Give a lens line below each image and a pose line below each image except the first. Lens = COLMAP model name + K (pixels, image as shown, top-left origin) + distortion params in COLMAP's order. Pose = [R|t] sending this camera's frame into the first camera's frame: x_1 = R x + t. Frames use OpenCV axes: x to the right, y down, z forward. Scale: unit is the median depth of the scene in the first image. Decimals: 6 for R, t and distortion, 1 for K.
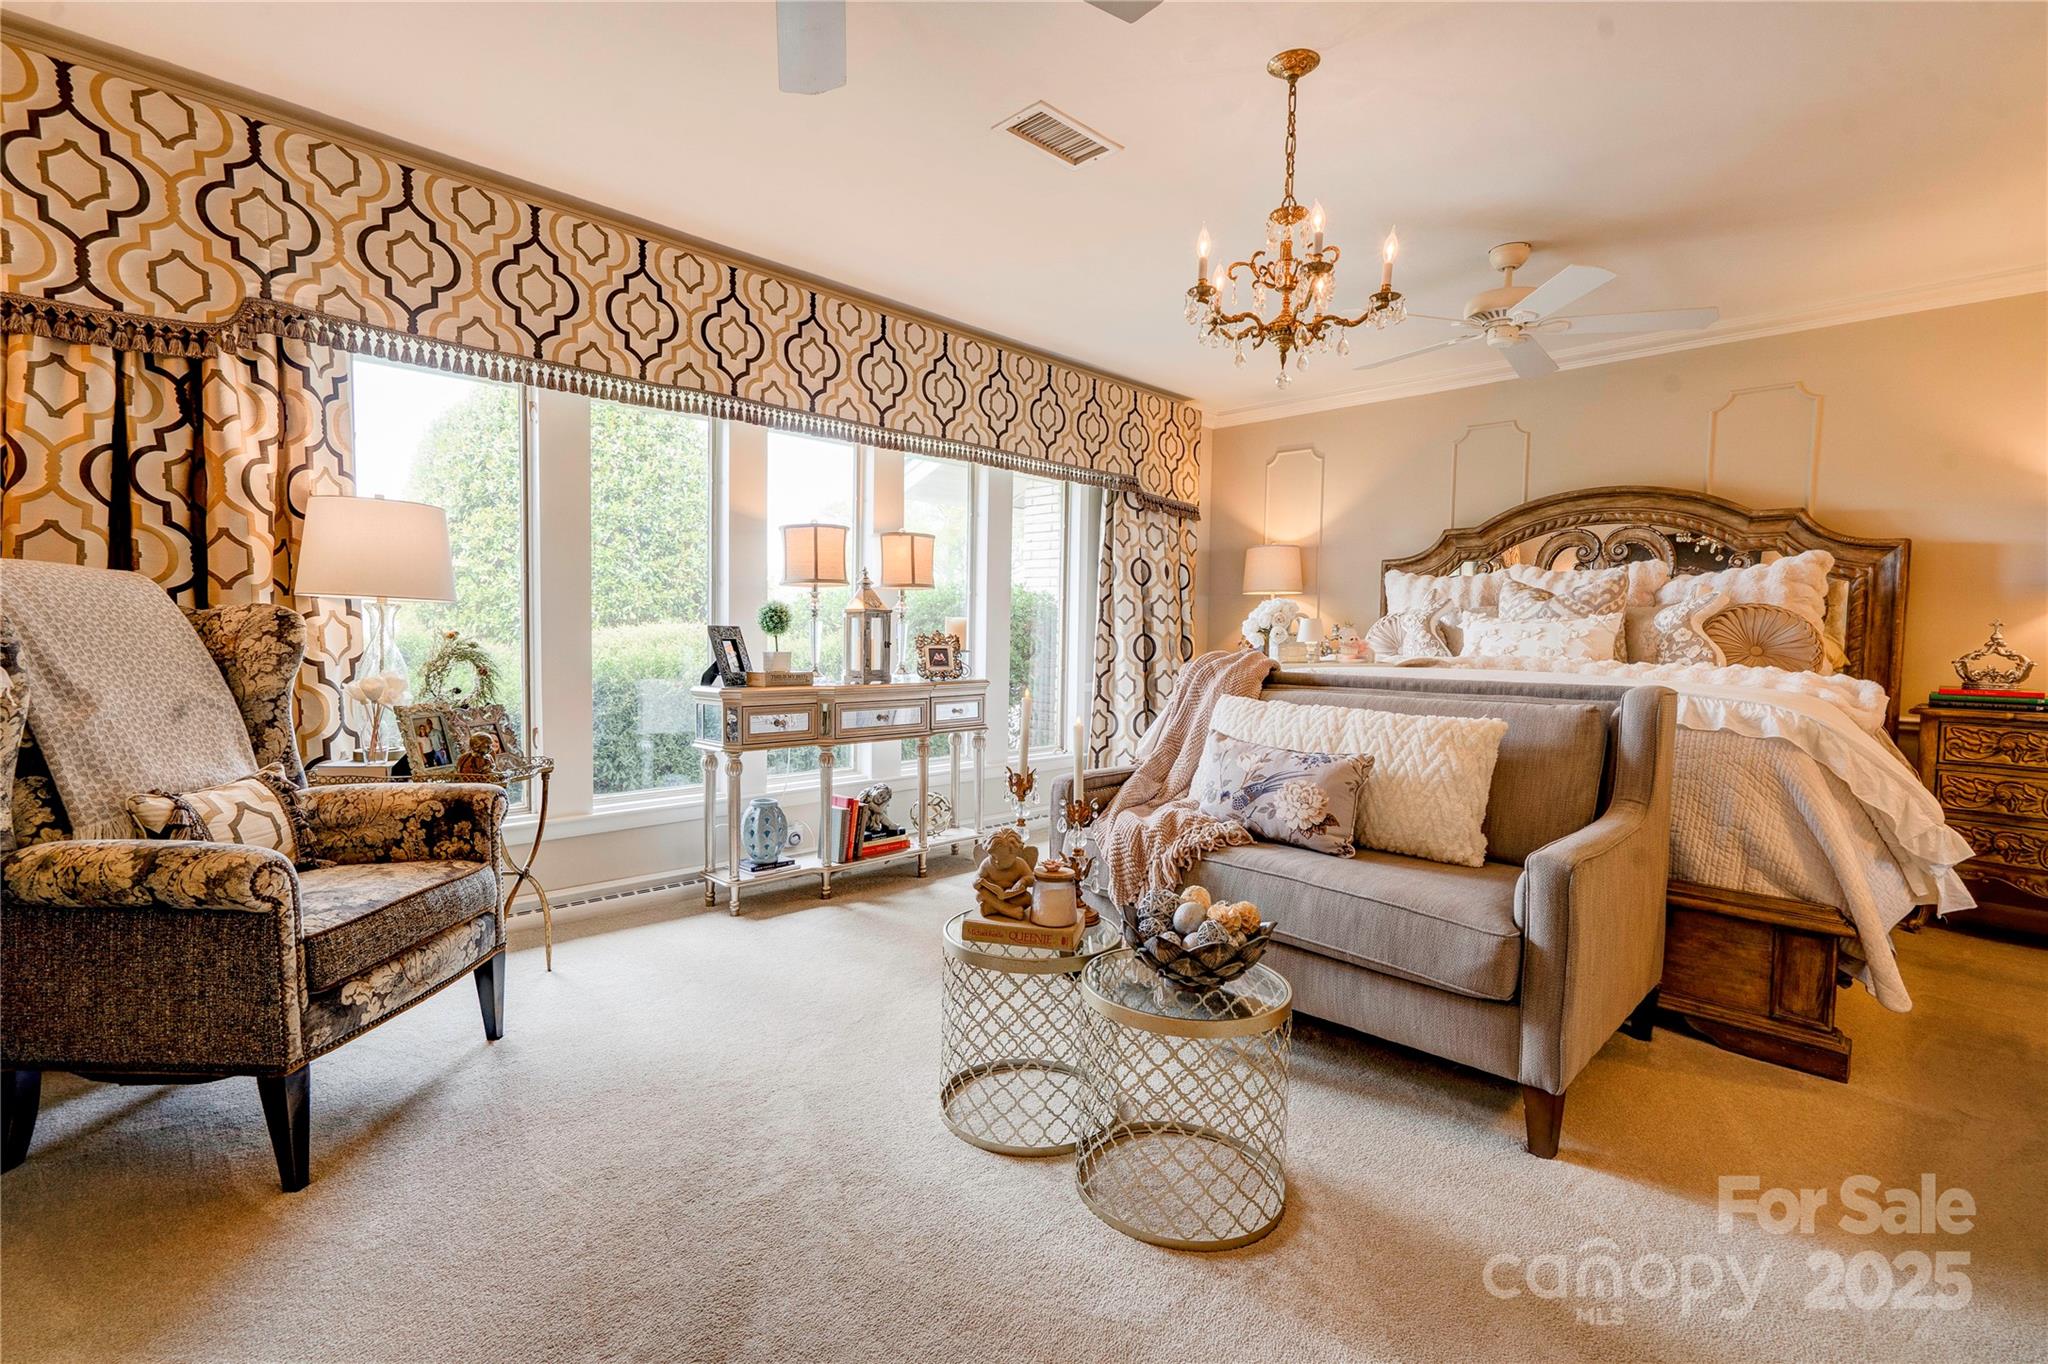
lens RADIAL K [[927.8, 0, 1038.4], [0, 927.8, 681.8], [0, 0, 1]] dist [-0.000203, 0.006545]
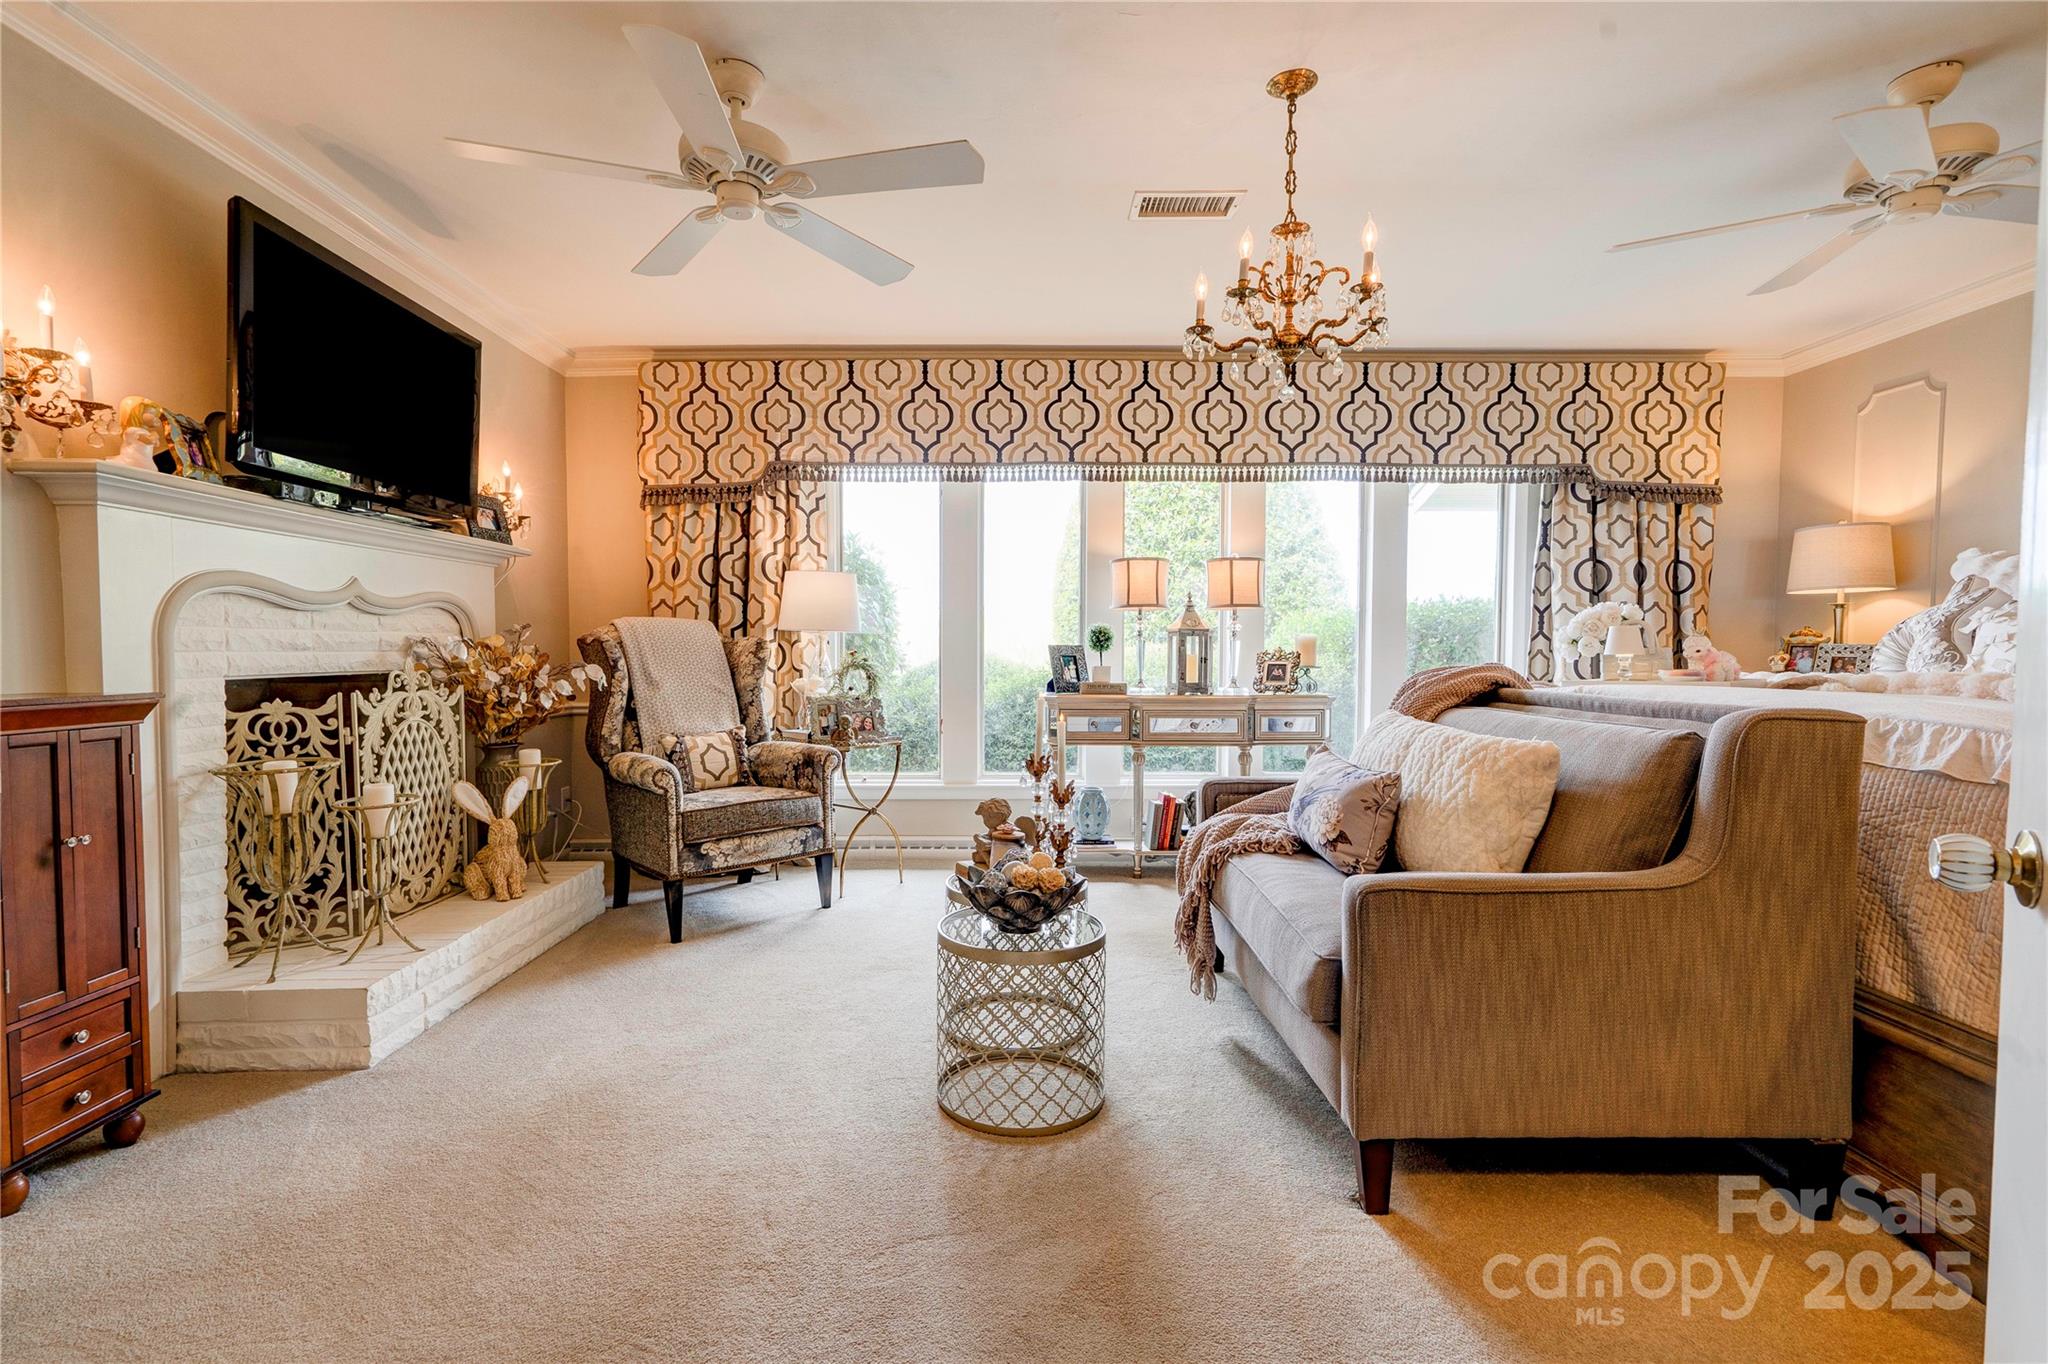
lens RADIAL K [[927.8, 0, 1008.2], [0, 927.8, 680.6], [0, 0, 1]] dist [-0.000203, 0.006545]
pose [[0.721262, 0.011585, -0.692566, 0.663832], [-0.029183, 0.999481, -0.013674, 0.009697], [0.692047, 0.030073, 0.721225, 0.060457]]
